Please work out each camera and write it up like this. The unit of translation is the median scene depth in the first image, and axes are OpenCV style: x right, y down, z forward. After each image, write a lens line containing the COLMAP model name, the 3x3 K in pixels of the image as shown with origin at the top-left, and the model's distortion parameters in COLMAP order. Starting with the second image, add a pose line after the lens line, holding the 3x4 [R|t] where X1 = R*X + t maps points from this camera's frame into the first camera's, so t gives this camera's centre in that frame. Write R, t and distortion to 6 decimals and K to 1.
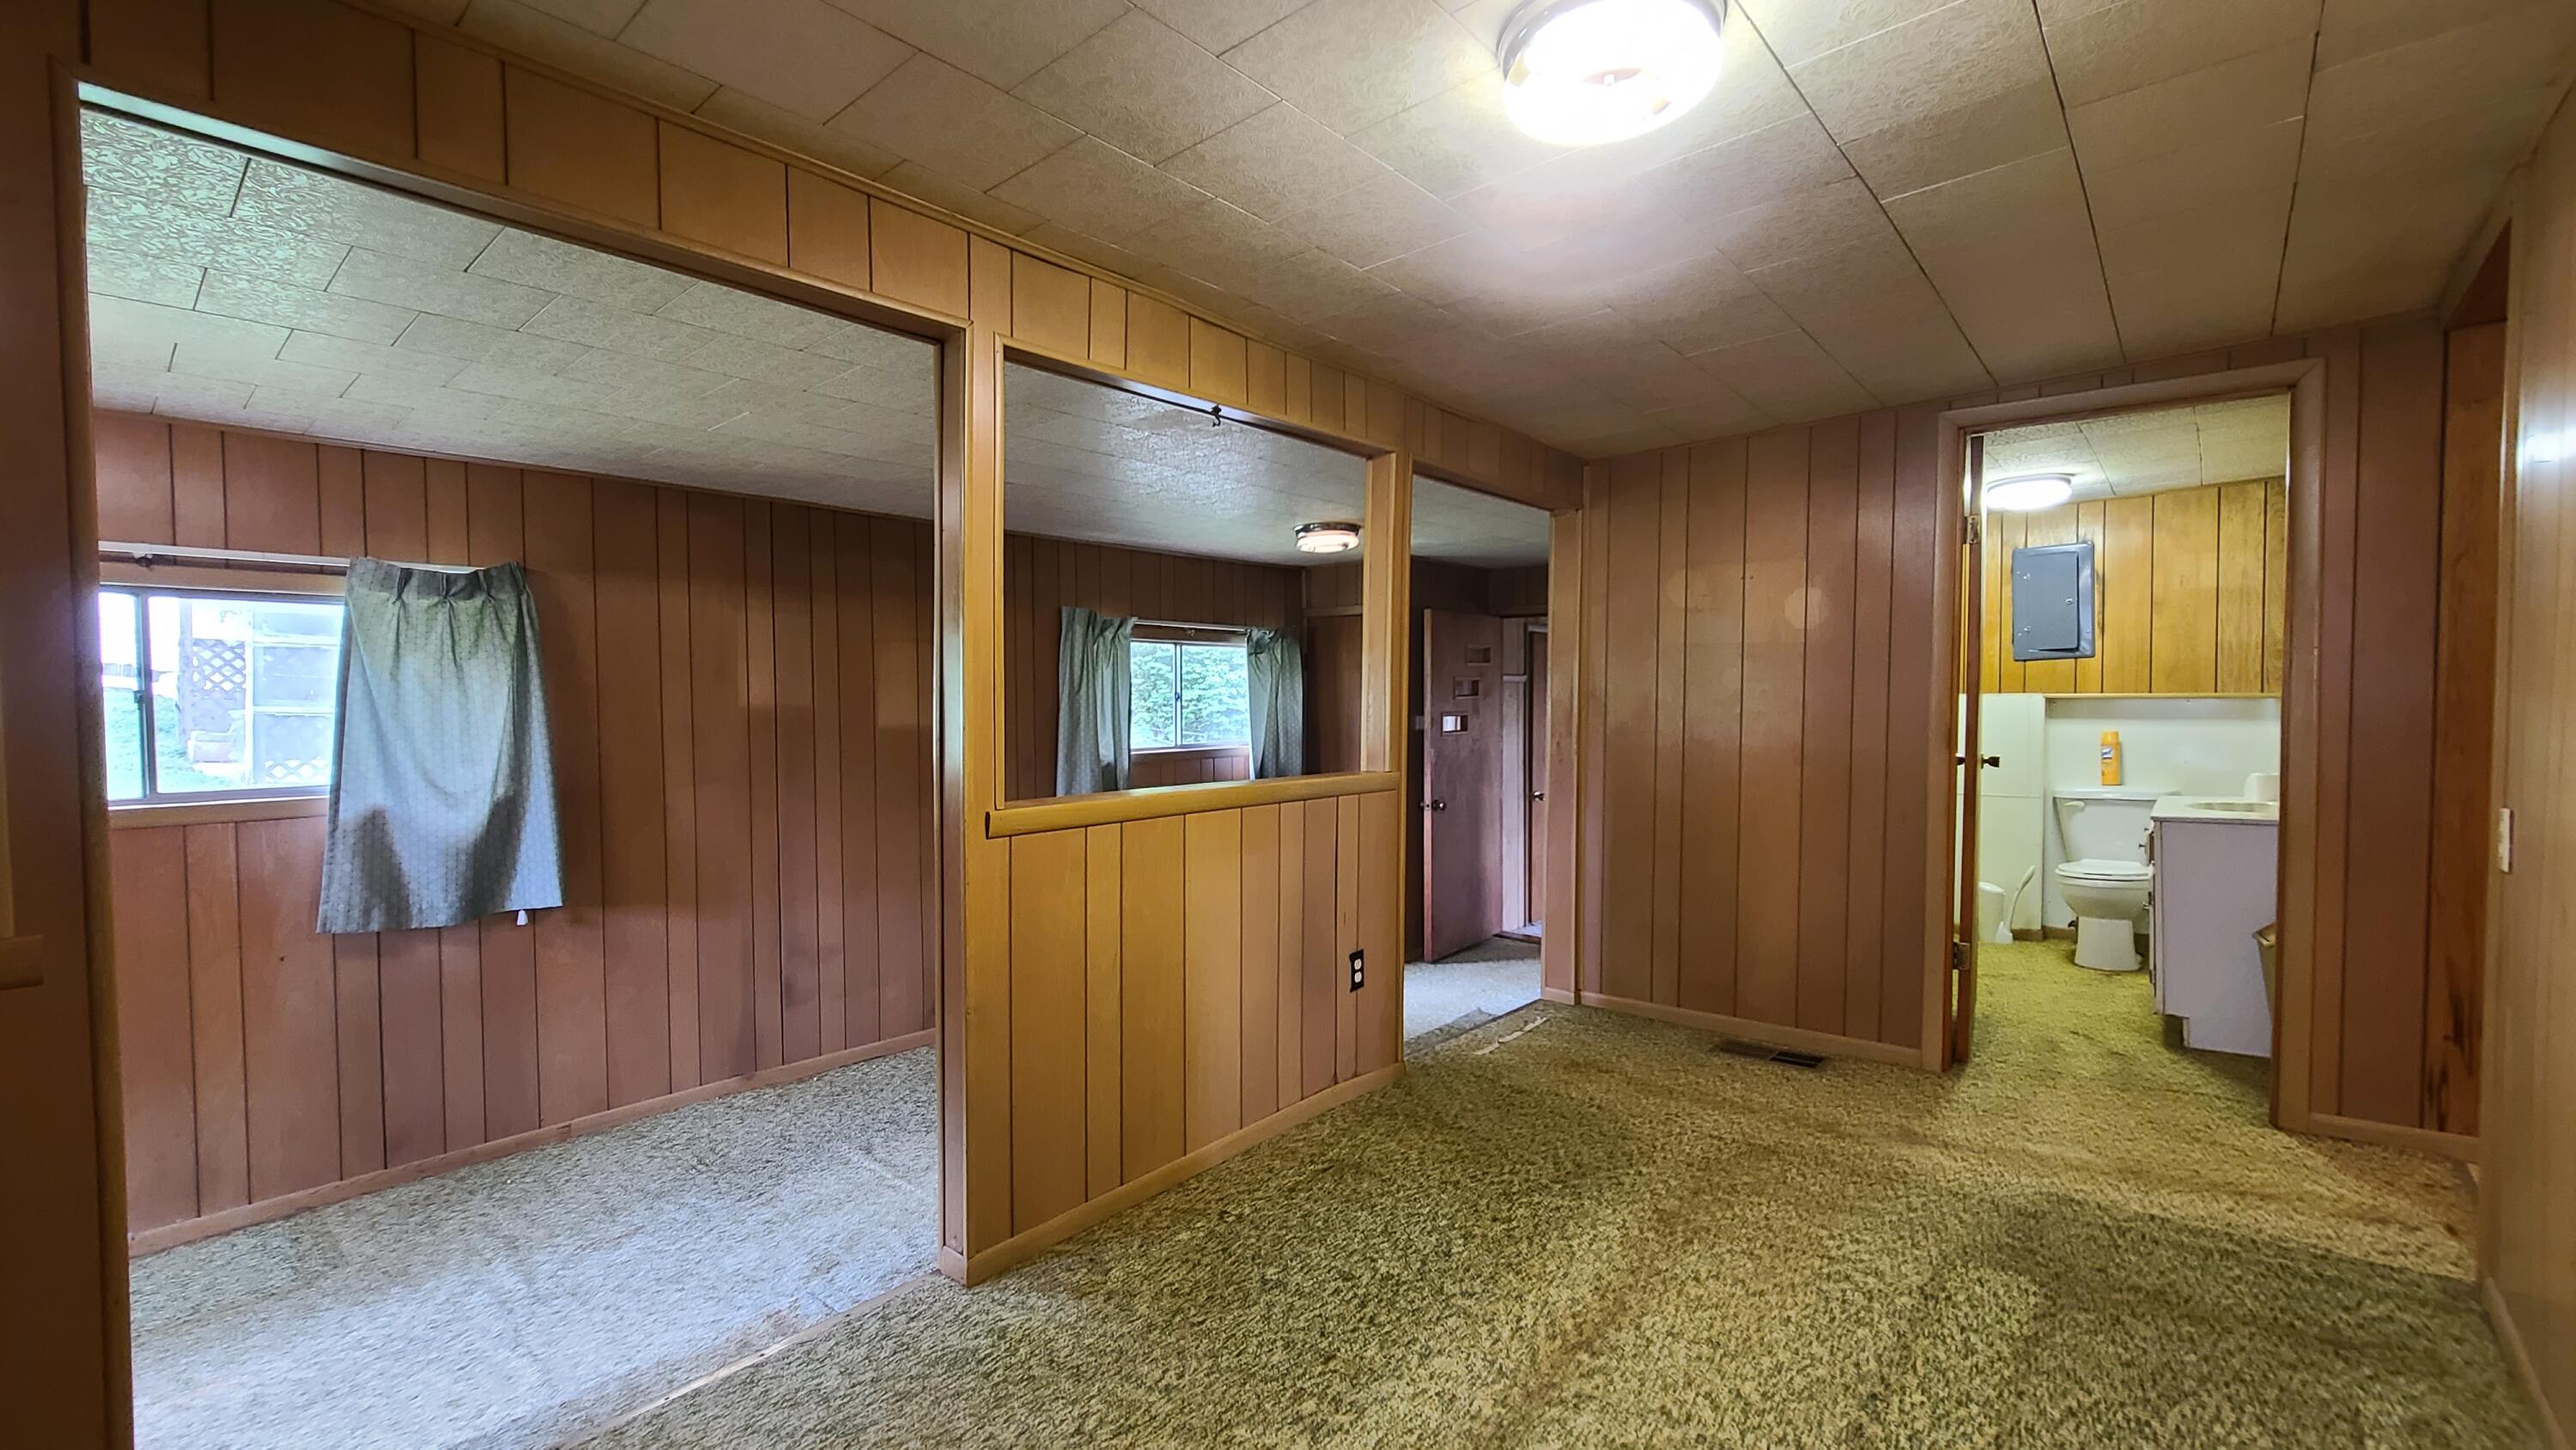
lens RADIAL K [[1056.5, 0, 1275.7], [0, 1056.5, 734.2], [0, 0, 1]] dist [-0.001053, -0.000185]
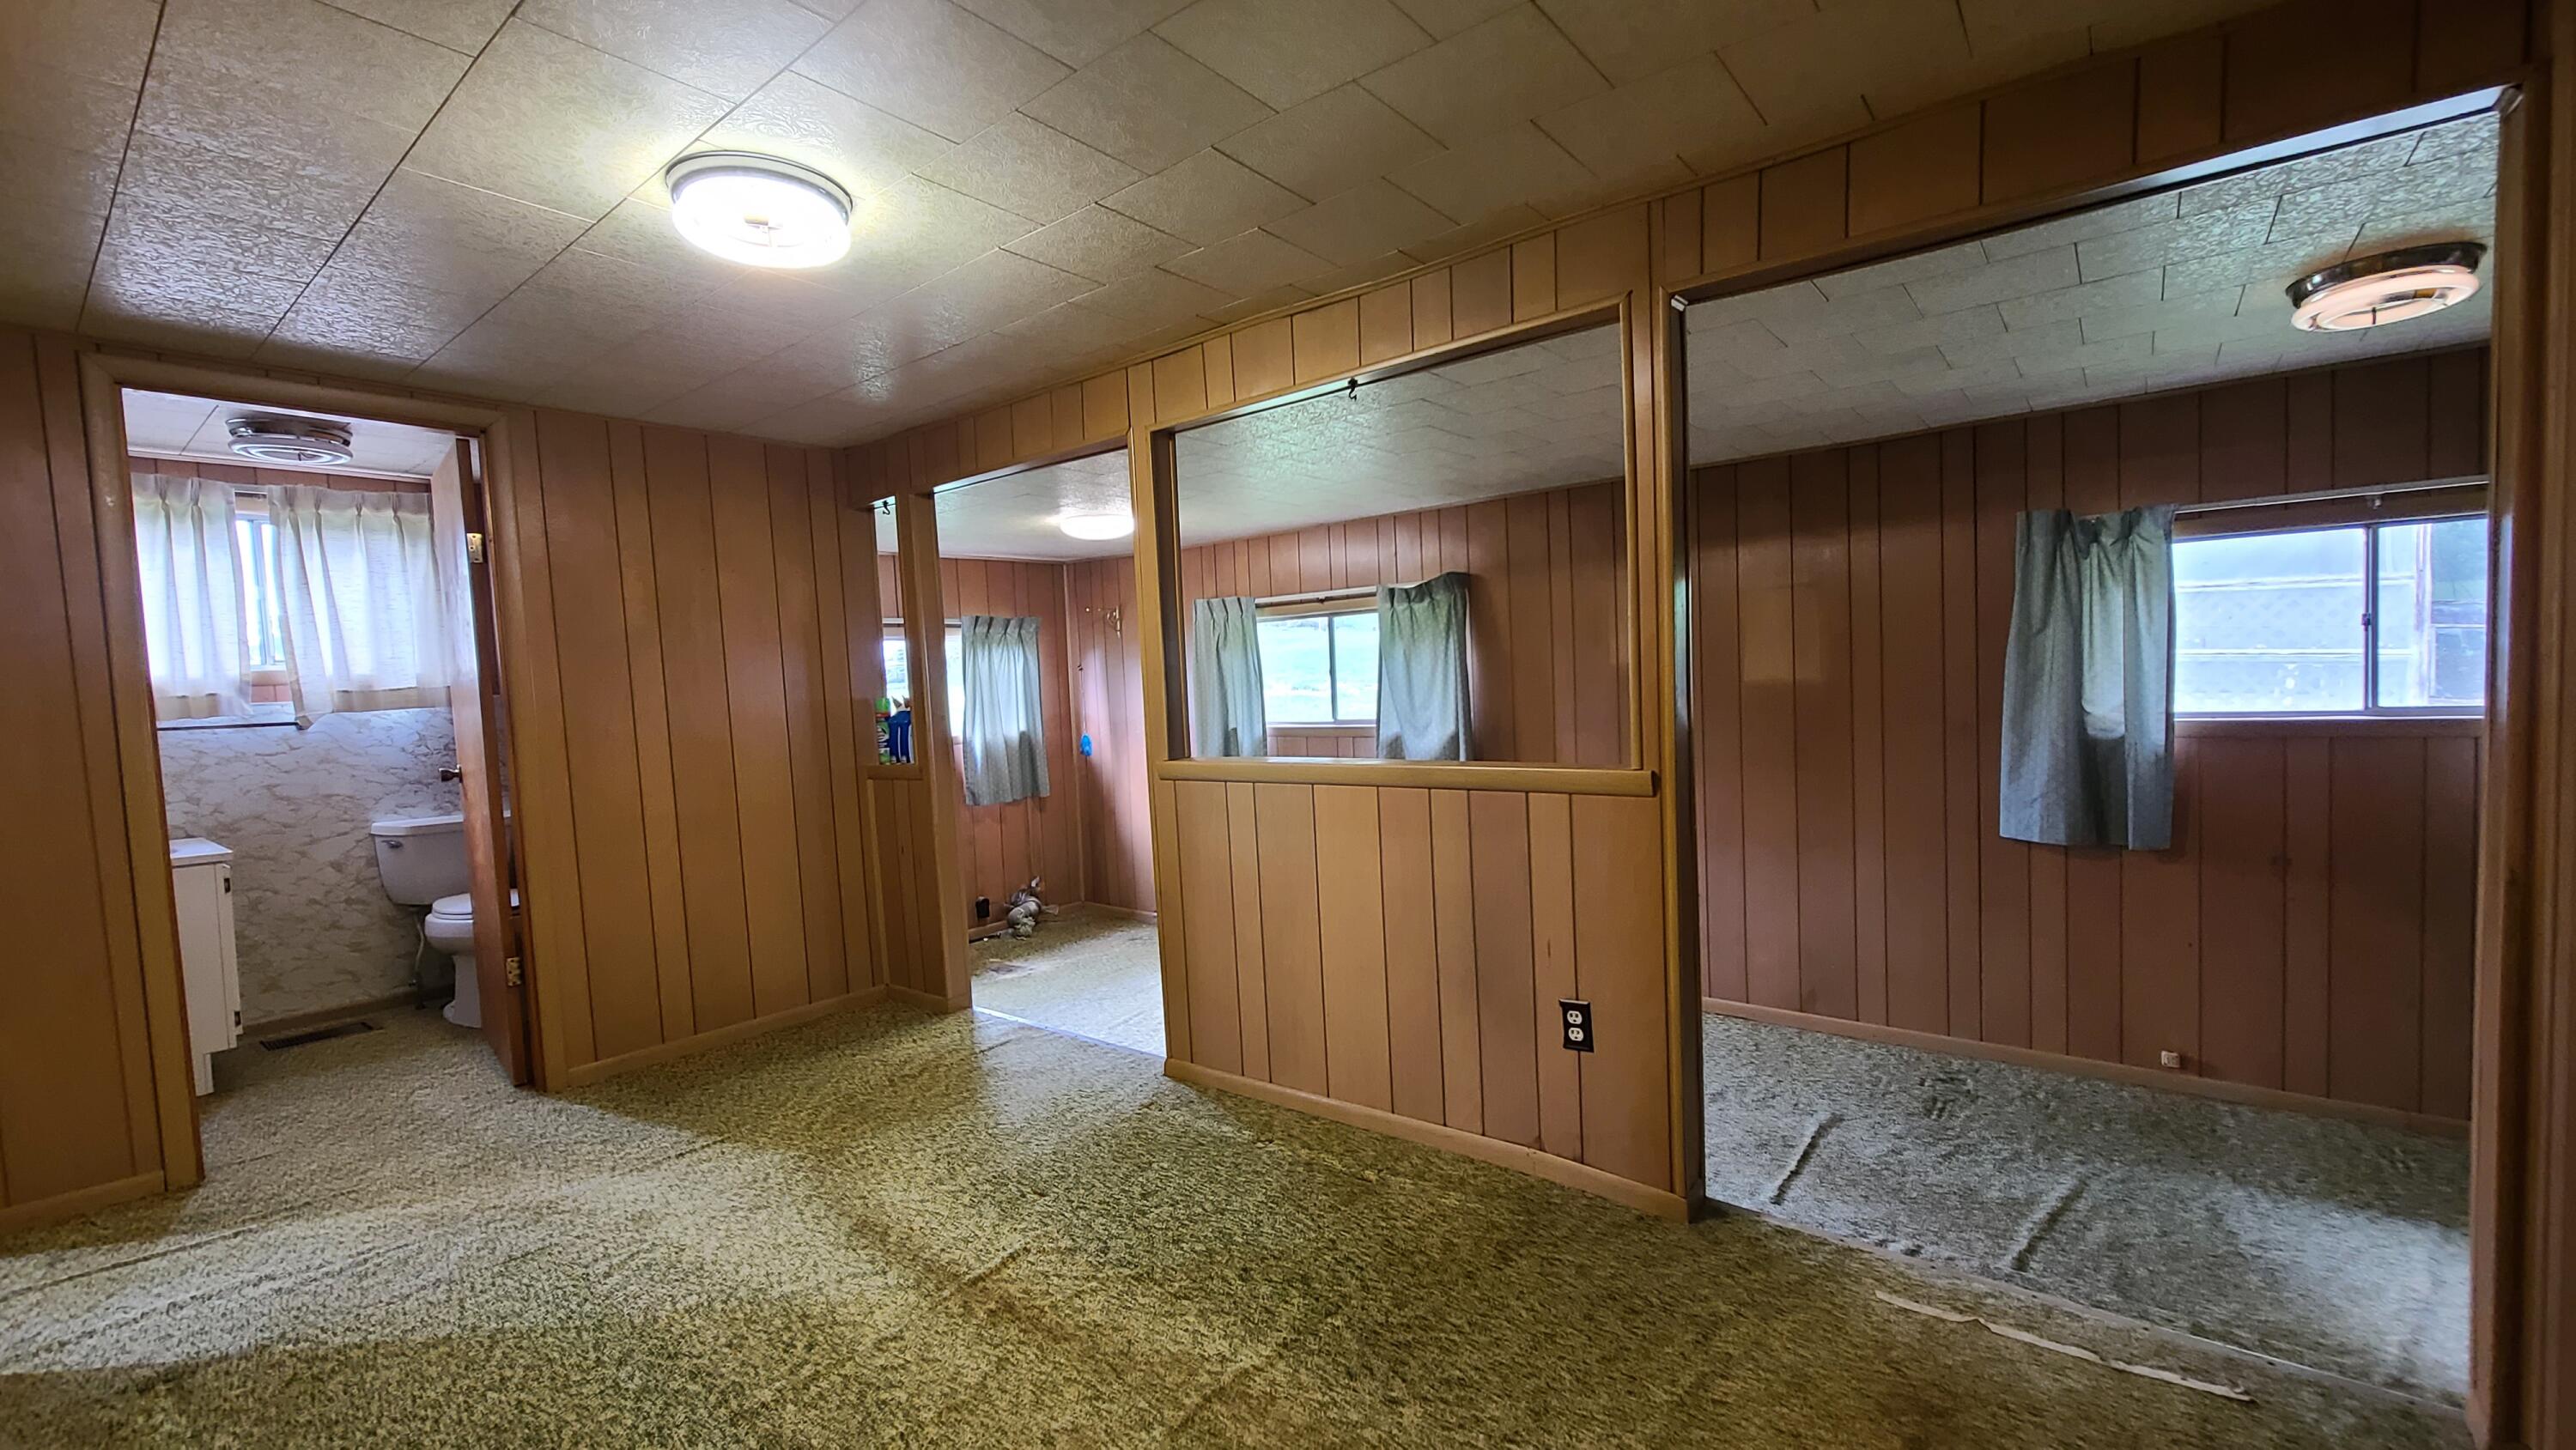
lens RADIAL K [[1056.5, 0, 1275.7], [0, 1056.5, 734.2], [0, 0, 1]] dist [-0.001053, -0.000185]
pose [[0.041655, 0.059882, -0.997336, 0.822112], [0.014088, 0.998068, 0.060515, -0.034108], [0.999033, -0.016571, 0.040731, 0.767082]]
